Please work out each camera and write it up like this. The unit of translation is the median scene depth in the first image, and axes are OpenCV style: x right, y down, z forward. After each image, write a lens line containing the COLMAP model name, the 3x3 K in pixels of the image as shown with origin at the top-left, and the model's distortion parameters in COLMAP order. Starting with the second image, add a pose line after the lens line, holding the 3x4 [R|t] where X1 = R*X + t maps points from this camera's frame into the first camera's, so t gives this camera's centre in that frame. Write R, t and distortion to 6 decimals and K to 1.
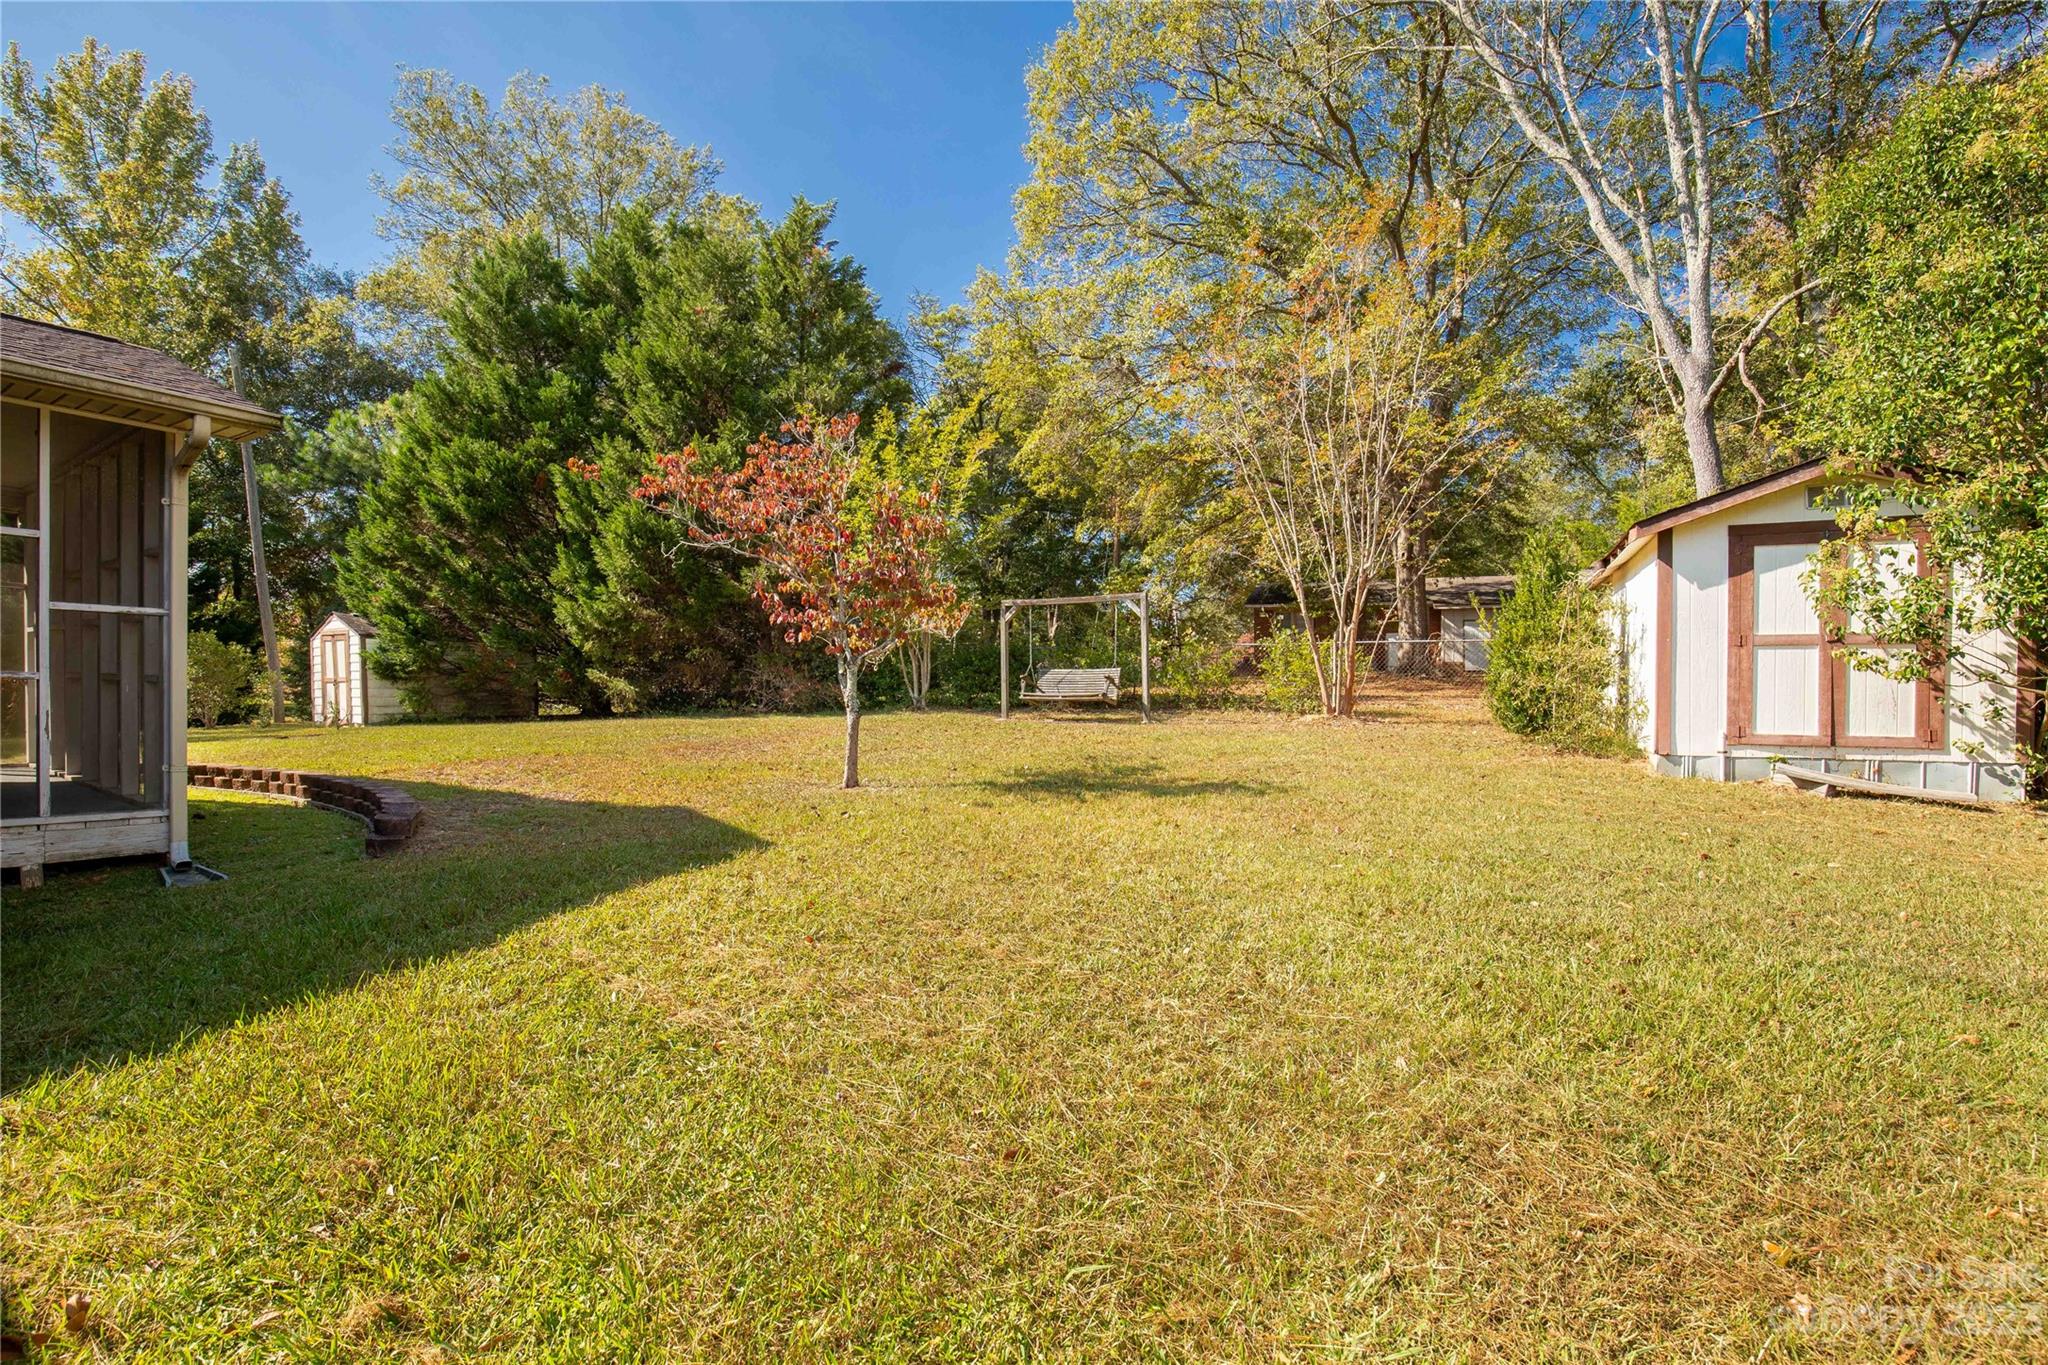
lens RADIAL K [[961.0, 0, 1014.9], [0, 961.0, 685.8], [0, 0, 1]] dist [-0.028007, -0.000560]
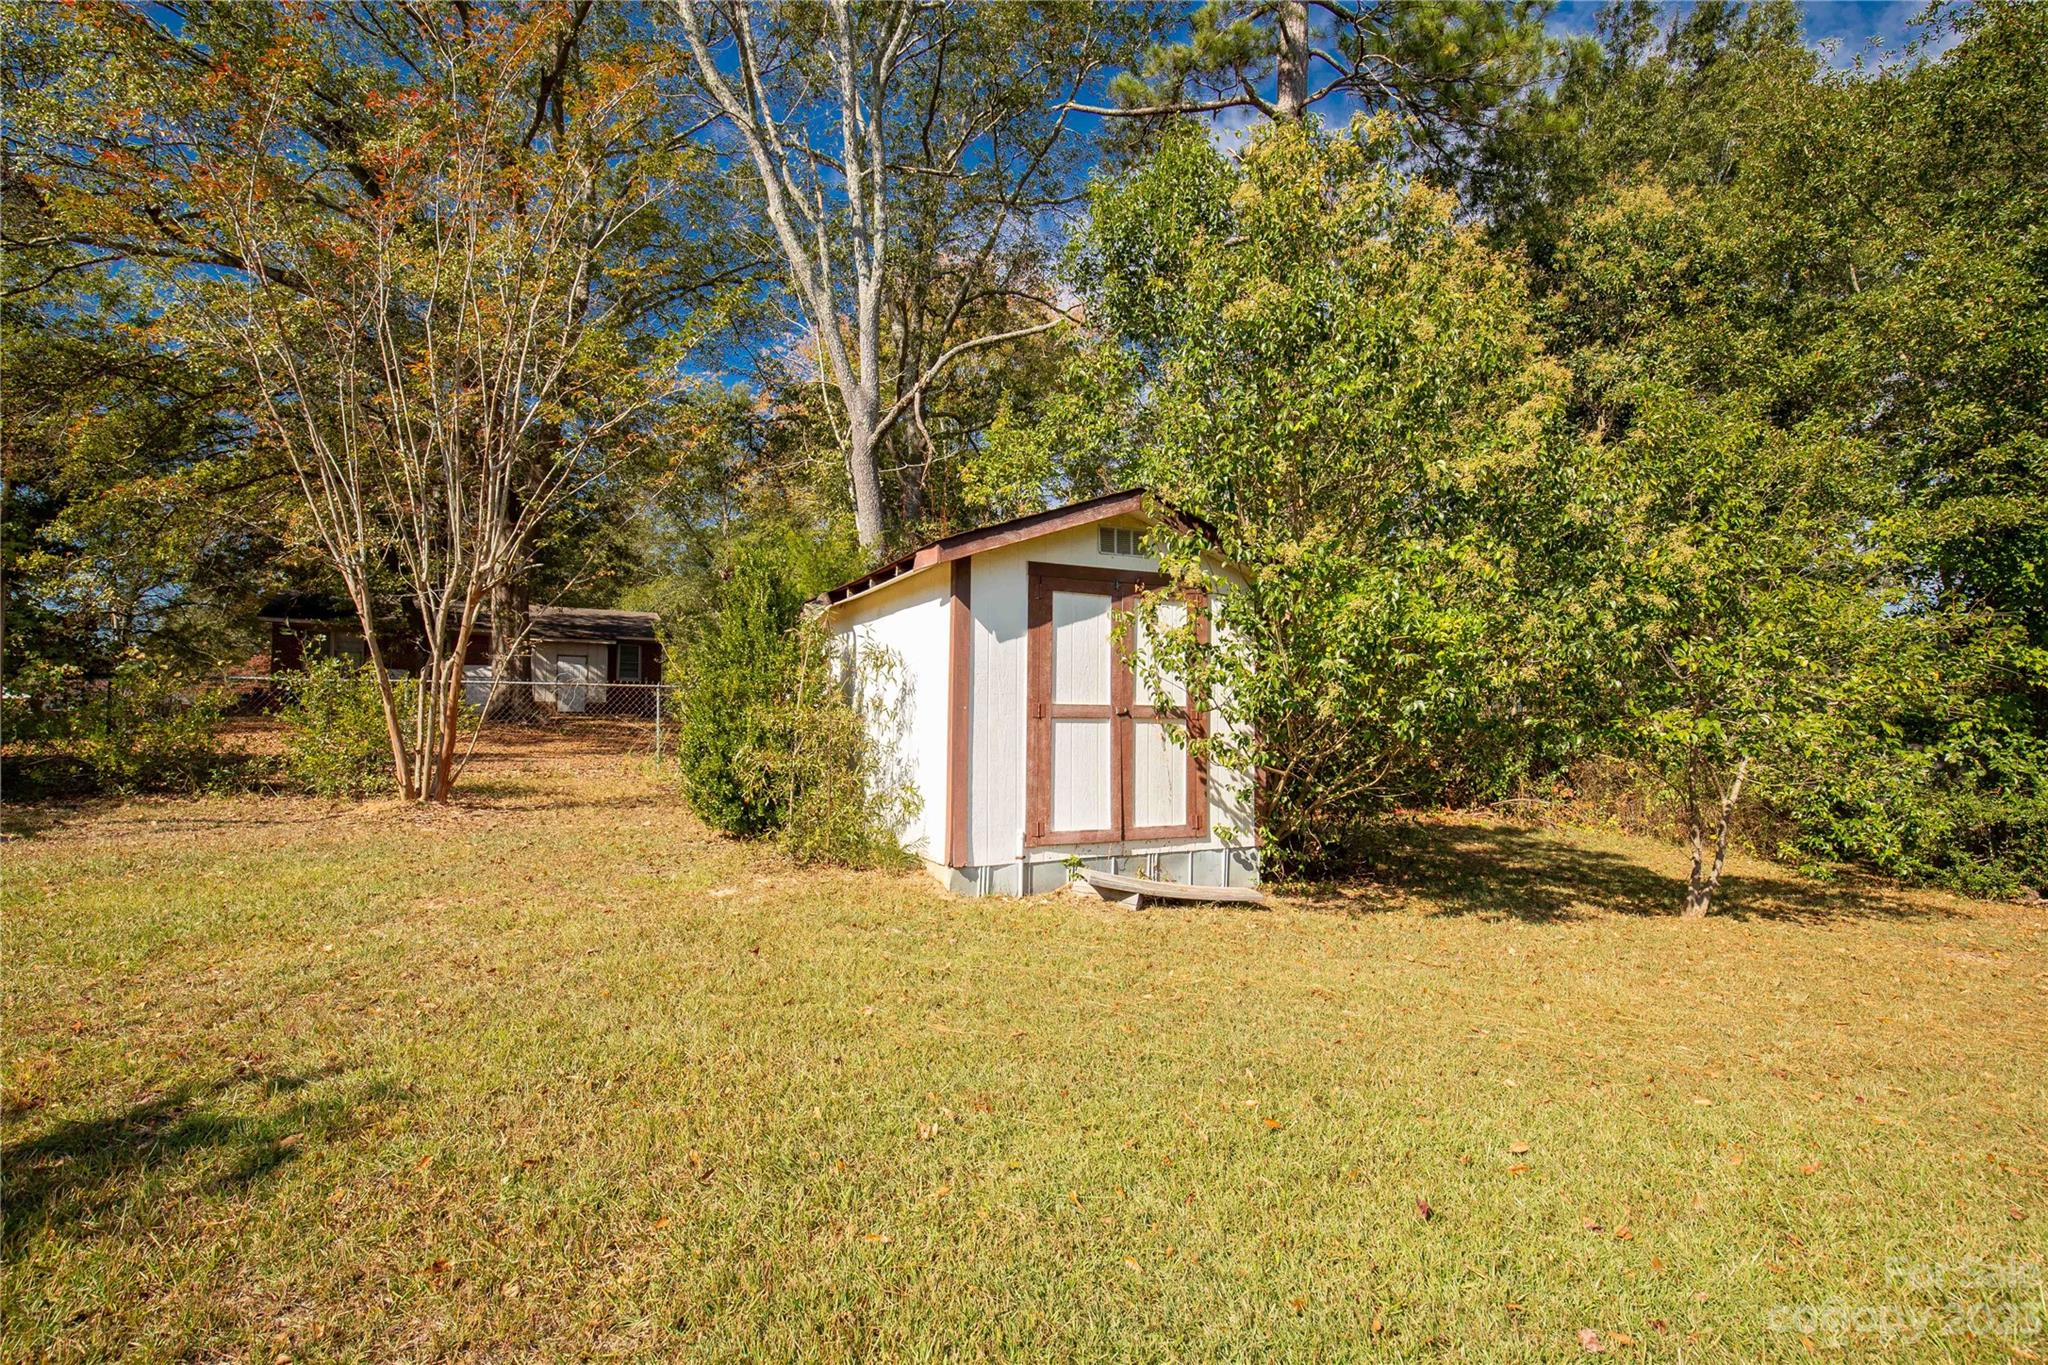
lens RADIAL K [[961.0, 0, 1028.5], [0, 961.0, 674.5], [0, 0, 1]] dist [-0.028007, -0.000560]
pose [[0.604502, 0.042257, 0.795482, 0.103413], [-0.004345, 0.998752, -0.049753, -0.029332], [-0.796592, 0.026619, 0.603931, 0.405157]]
